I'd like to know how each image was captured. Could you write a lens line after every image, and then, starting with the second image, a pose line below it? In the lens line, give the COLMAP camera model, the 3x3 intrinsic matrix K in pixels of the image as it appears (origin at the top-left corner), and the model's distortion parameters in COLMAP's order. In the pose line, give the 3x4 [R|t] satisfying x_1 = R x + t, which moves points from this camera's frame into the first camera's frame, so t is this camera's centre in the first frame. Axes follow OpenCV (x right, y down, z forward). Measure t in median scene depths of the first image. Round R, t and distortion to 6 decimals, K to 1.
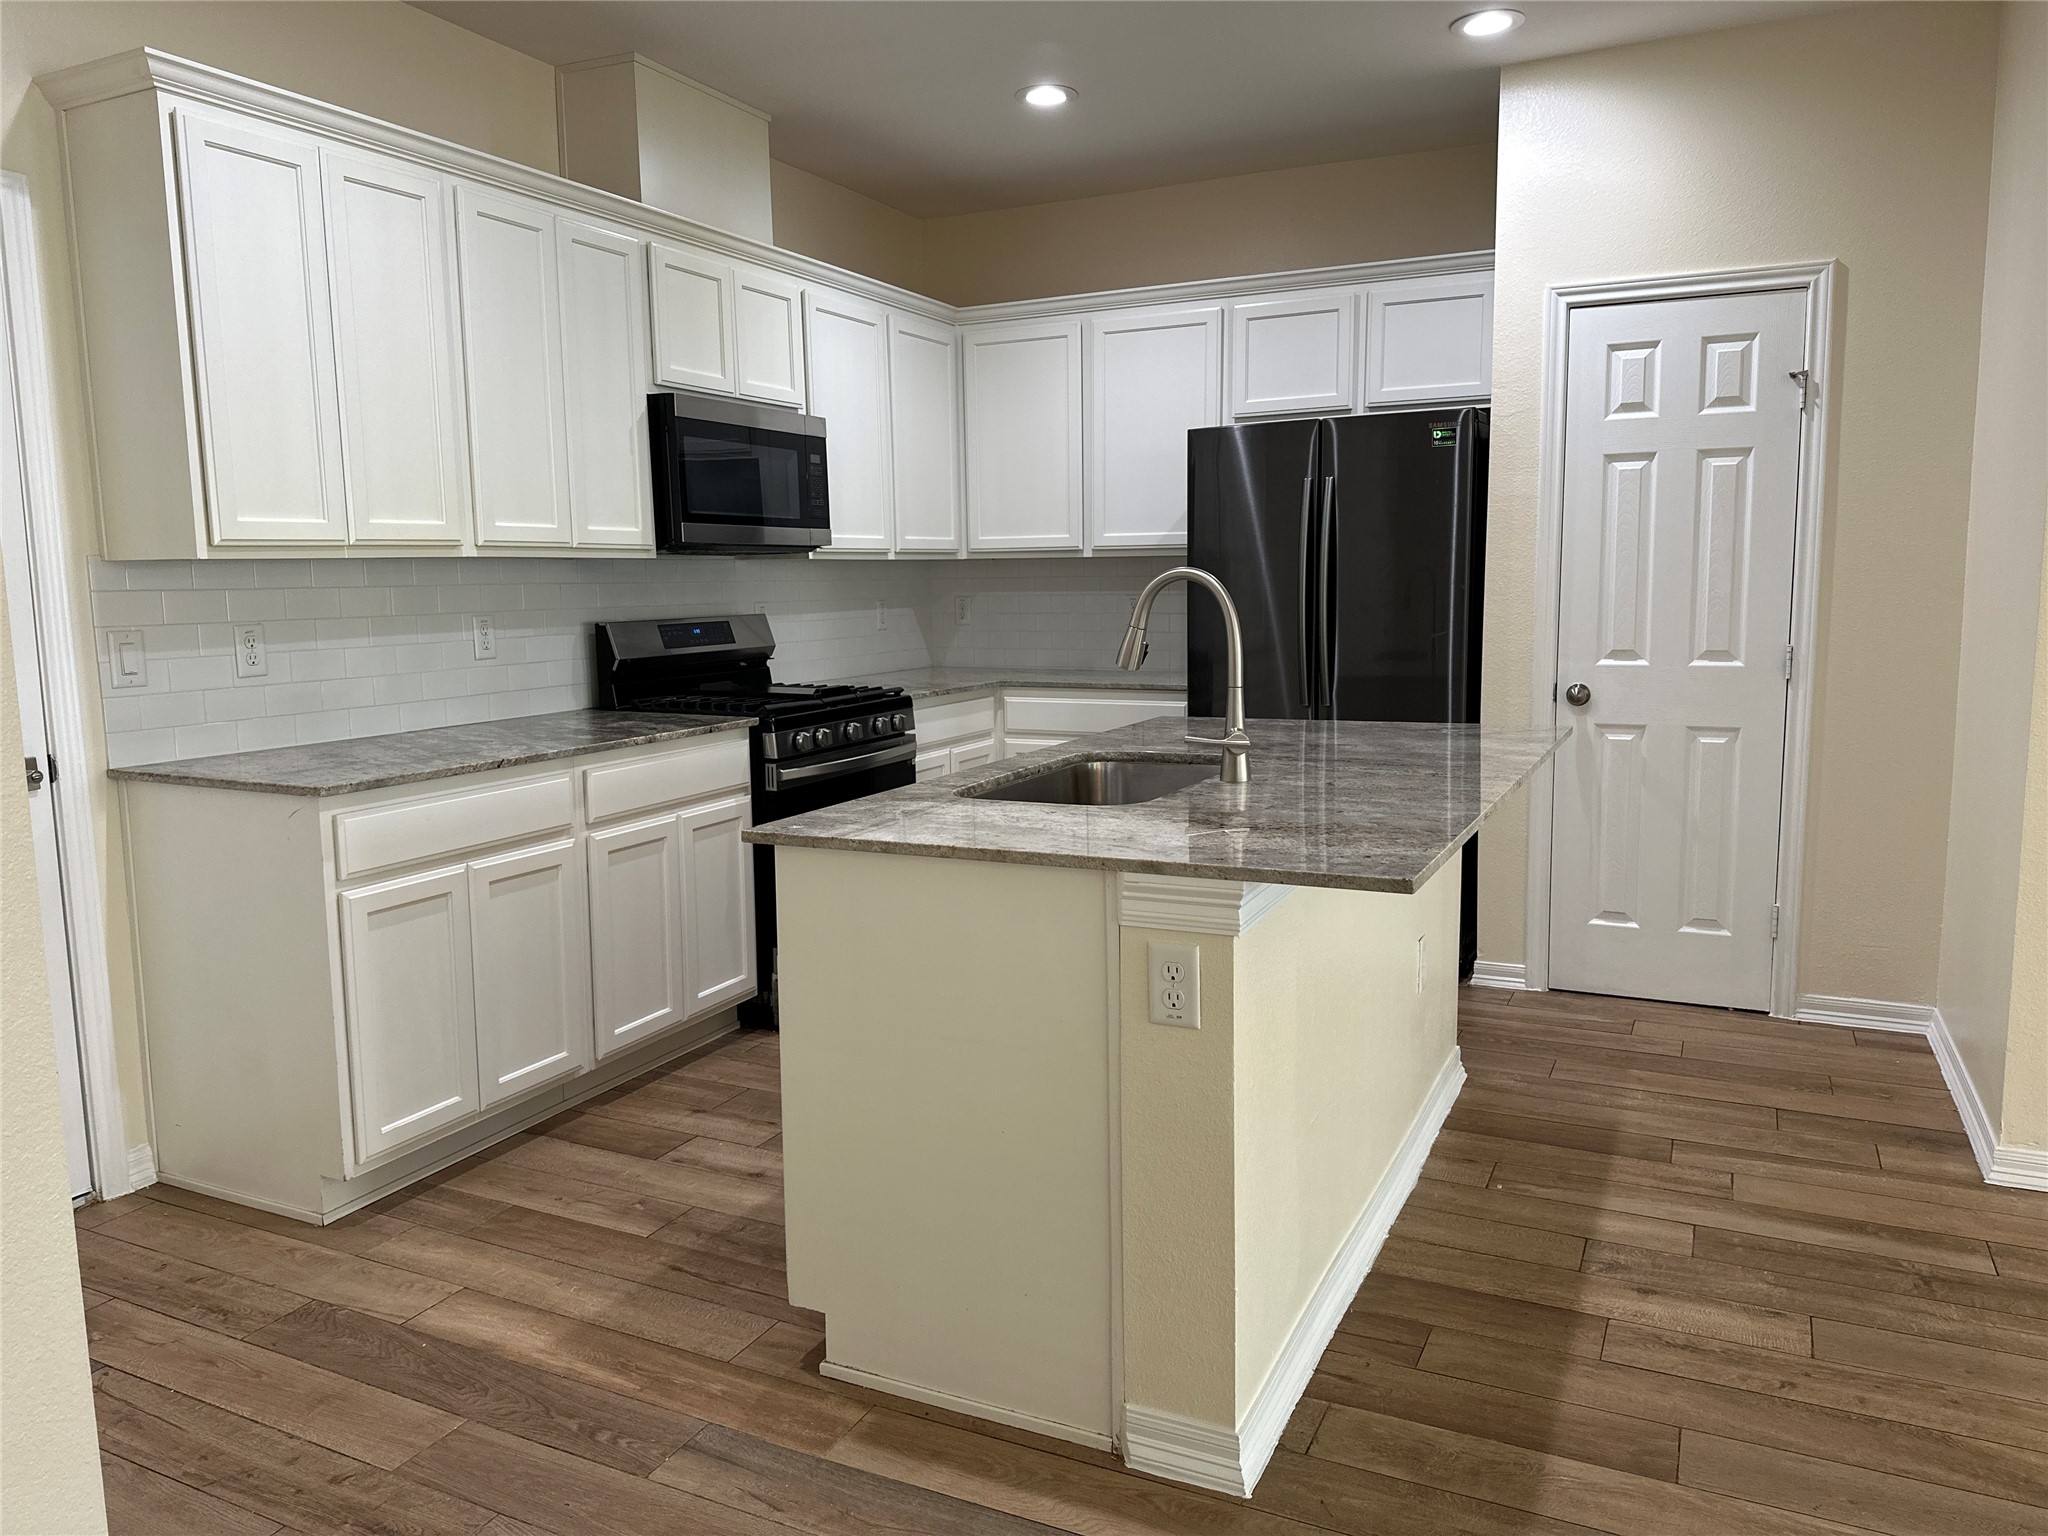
lens RADIAL K [[1434.9, 0, 1035.4], [0, 1434.9, 768.5], [0, 0, 1]] dist [0.048199, -0.062492]
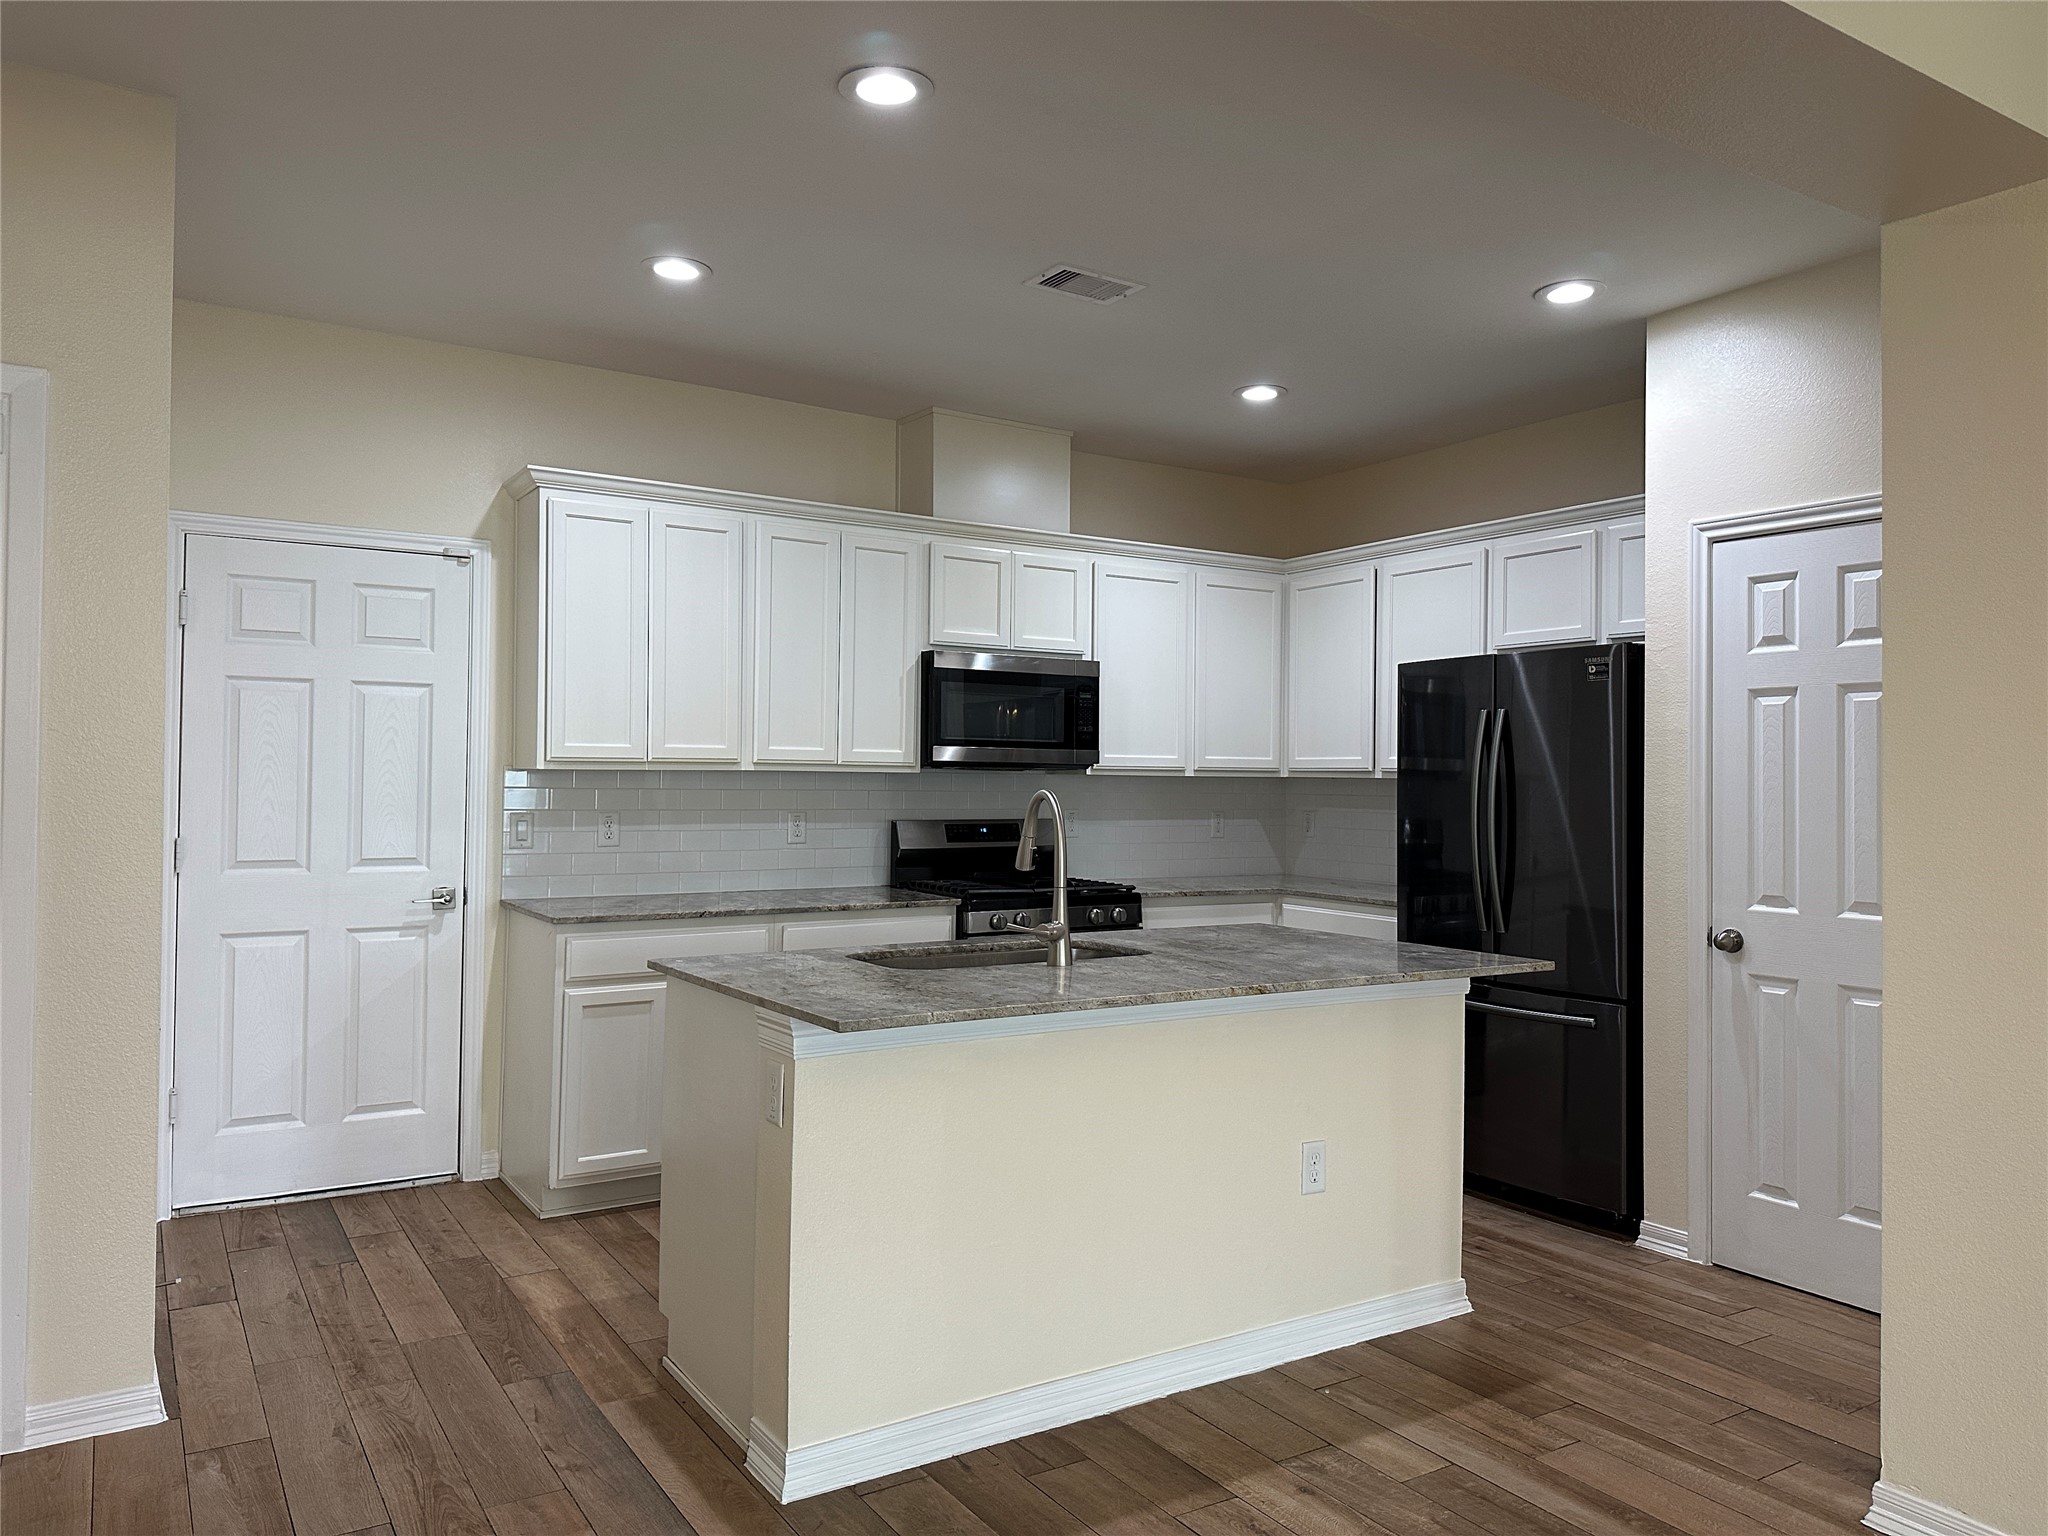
lens RADIAL K [[1434.9, 0, 1030.0], [0, 1434.9, 761.4], [0, 0, 1]] dist [0.048199, -0.062492]
pose [[0.855213, 0.018843, -0.517935, 0.503780], [-0.095224, 0.988039, -0.121288, -0.009362], [0.509454, 0.153047, 0.846778, -0.045489]]
